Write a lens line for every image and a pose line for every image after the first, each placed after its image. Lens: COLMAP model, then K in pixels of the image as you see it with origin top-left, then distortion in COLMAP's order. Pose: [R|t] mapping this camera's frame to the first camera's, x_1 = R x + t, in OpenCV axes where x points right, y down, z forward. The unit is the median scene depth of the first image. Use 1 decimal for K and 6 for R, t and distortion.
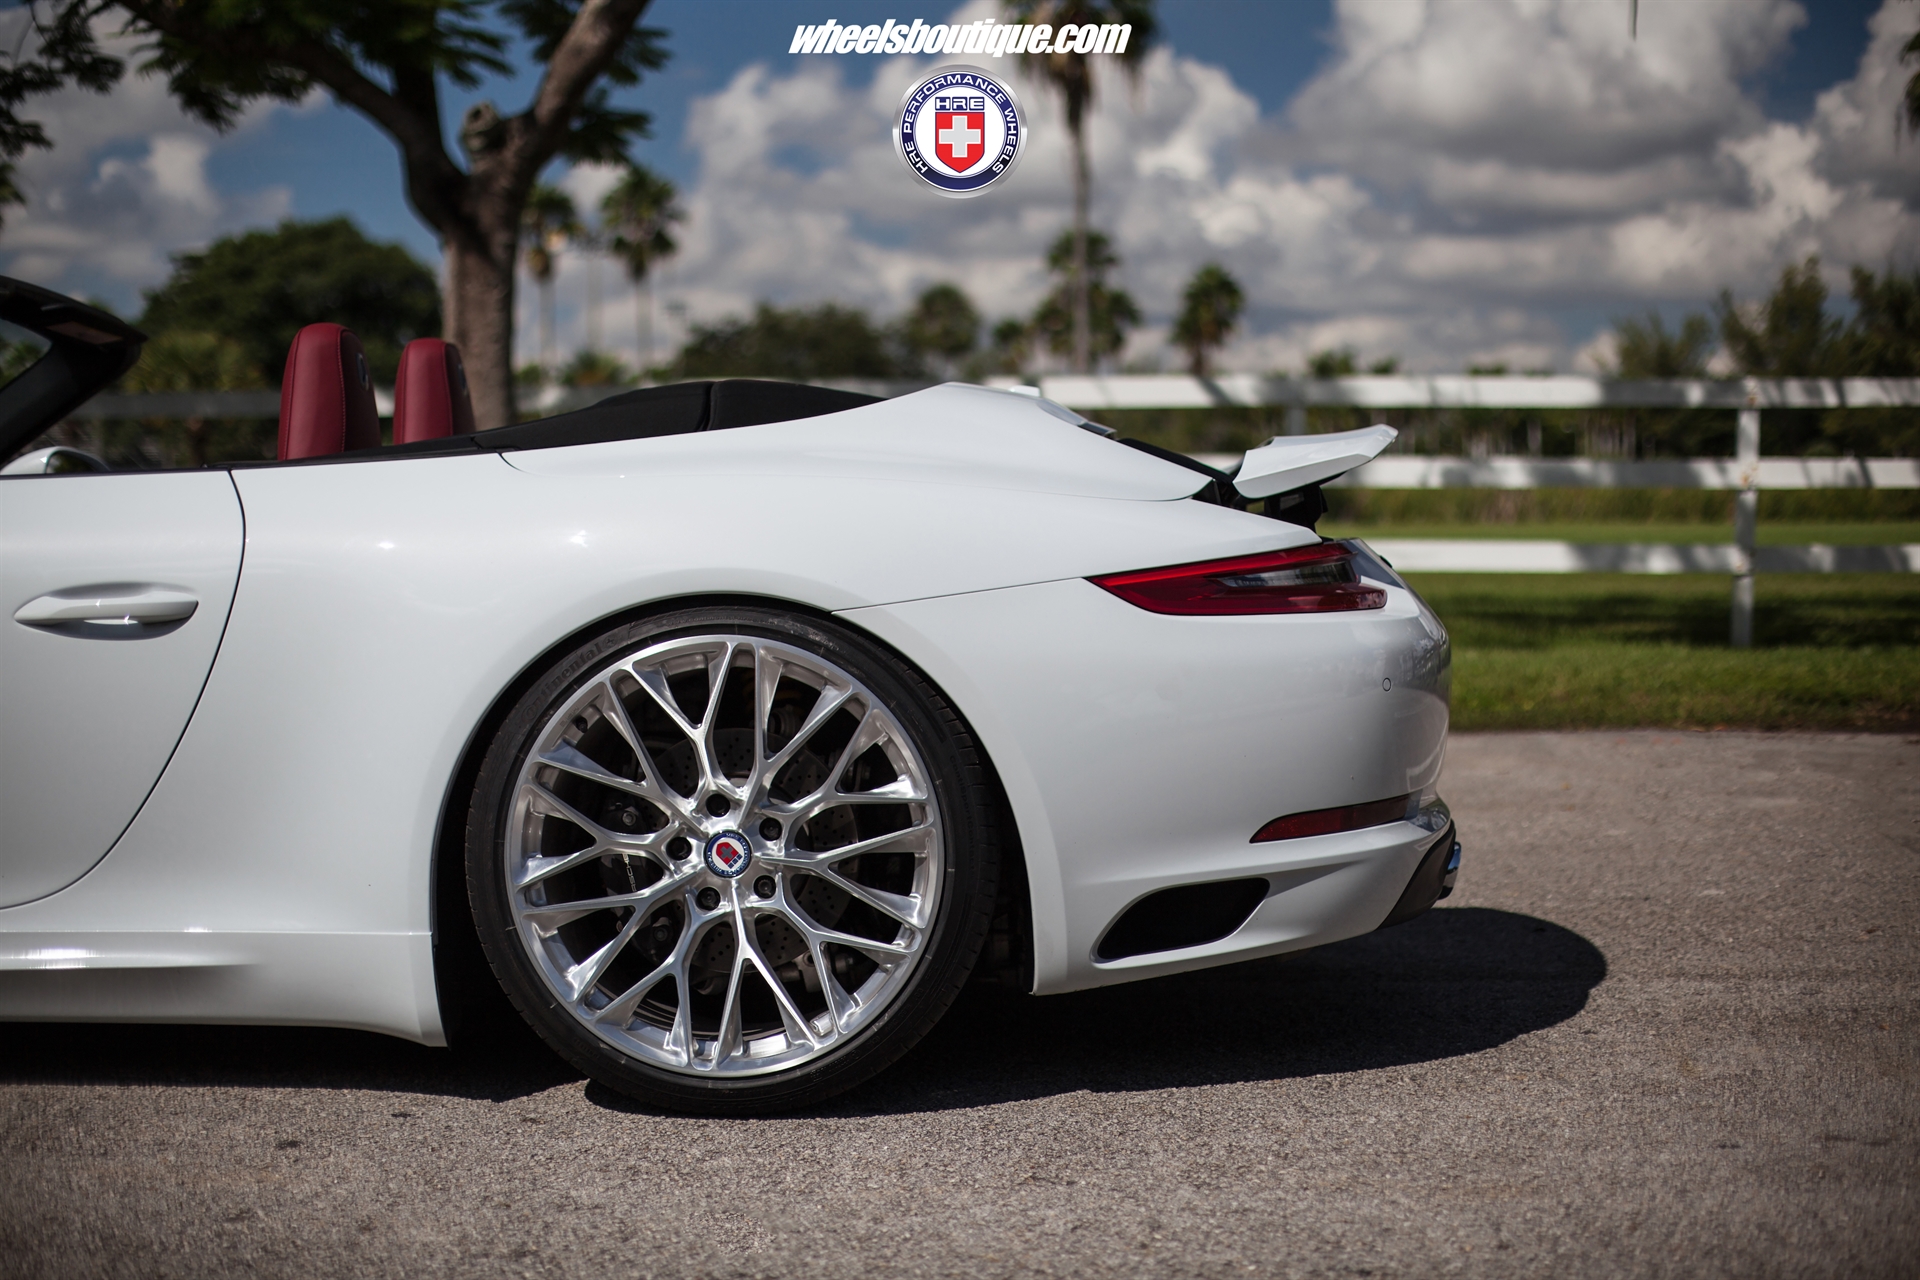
lens RADIAL K [[2705.8, 0, 1006.7], [0, 2705.8, 637.7], [0, 0, 1]] dist [-0.115340, 0.051718]
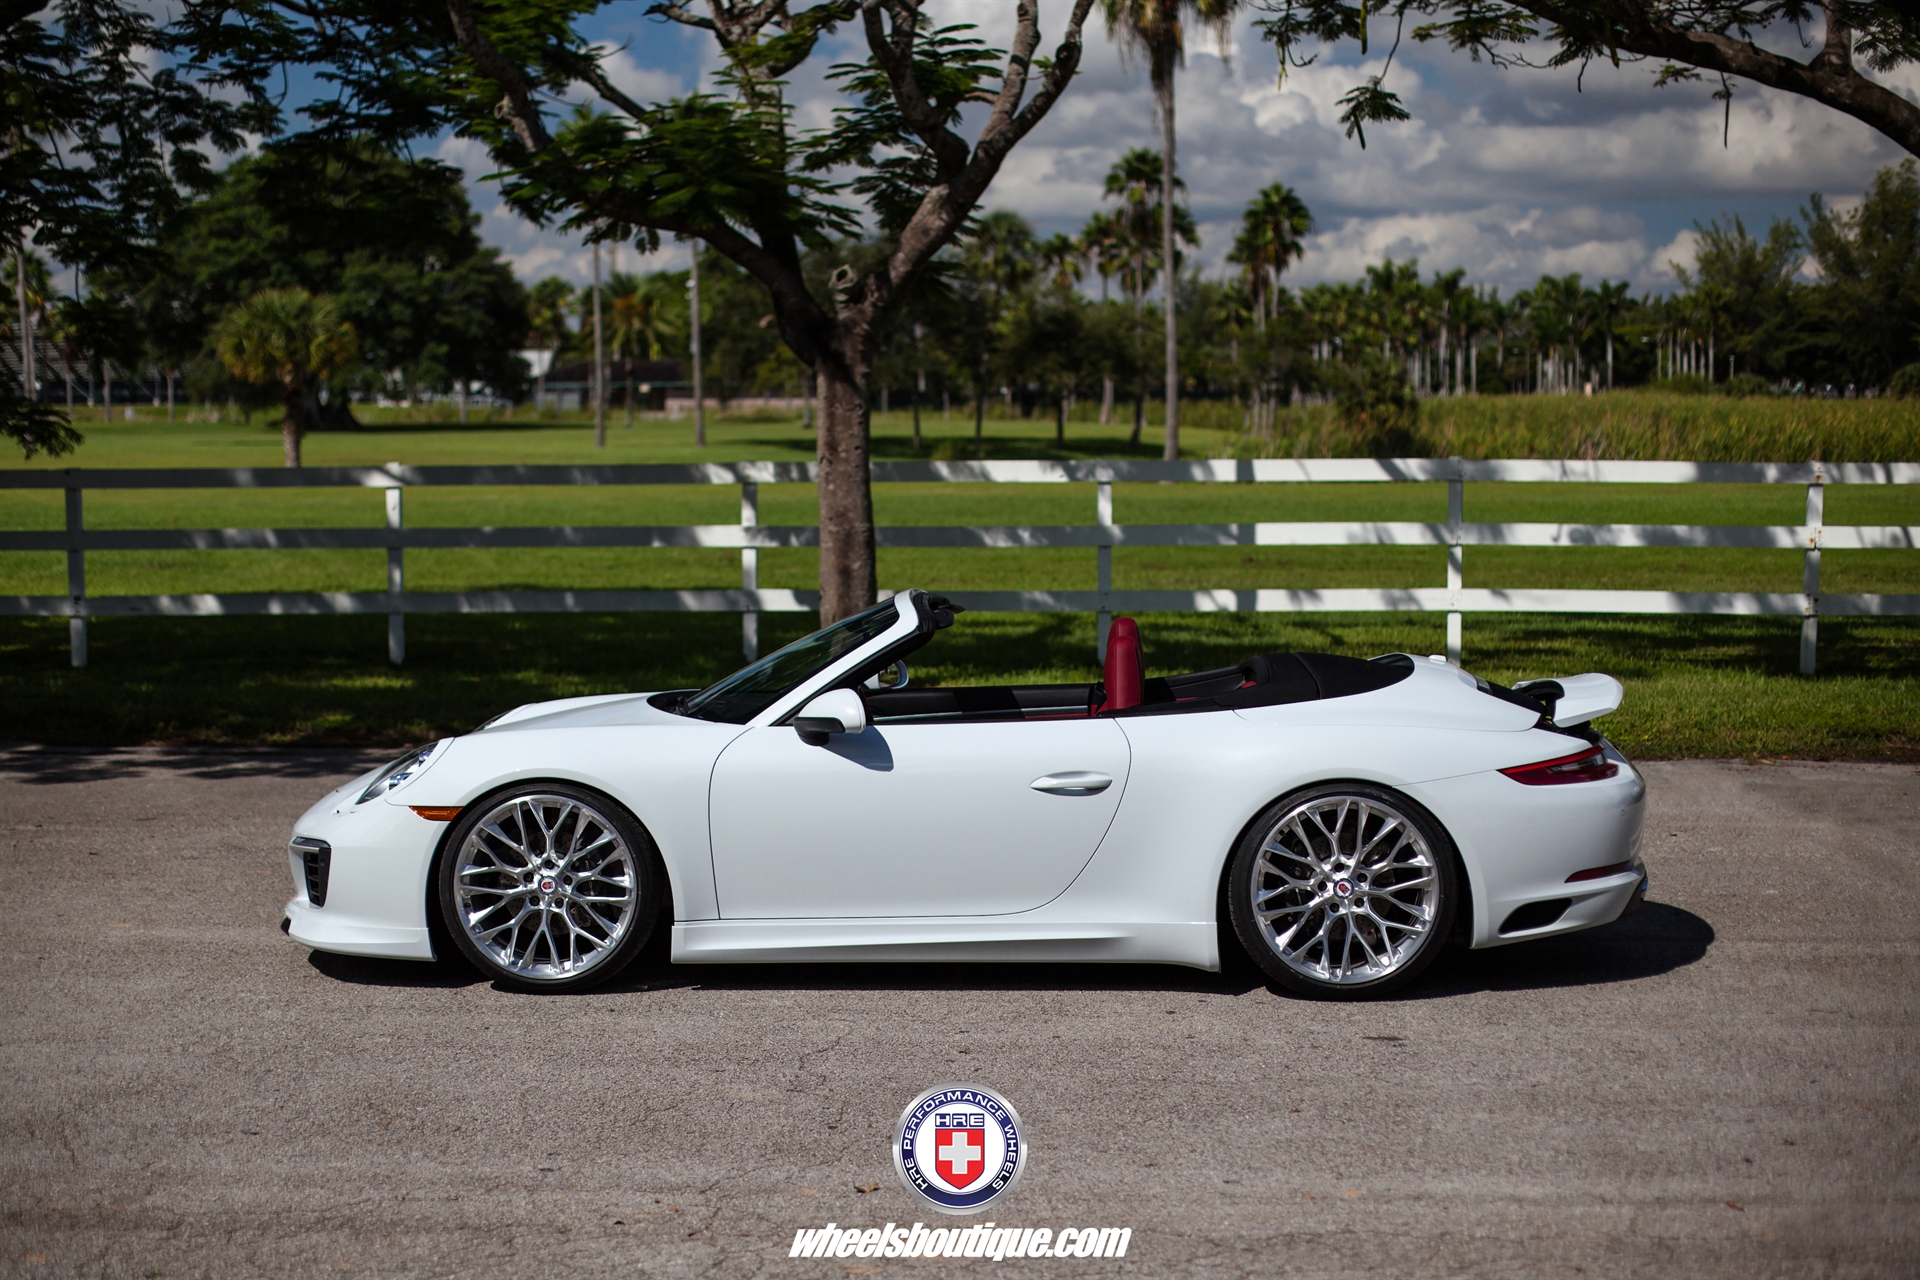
lens RADIAL K [[2887.8, 0, 960.0], [0, 2887.8, 640.0], [0, 0, 1]] dist [-0.123471, 0.057014]
pose [[0.999598, 0.001998, -0.028281, -0.337592], [-0.001249, 0.999649, 0.026476, -0.185180], [0.028324, -0.026430, 0.999249, -1.379184]]
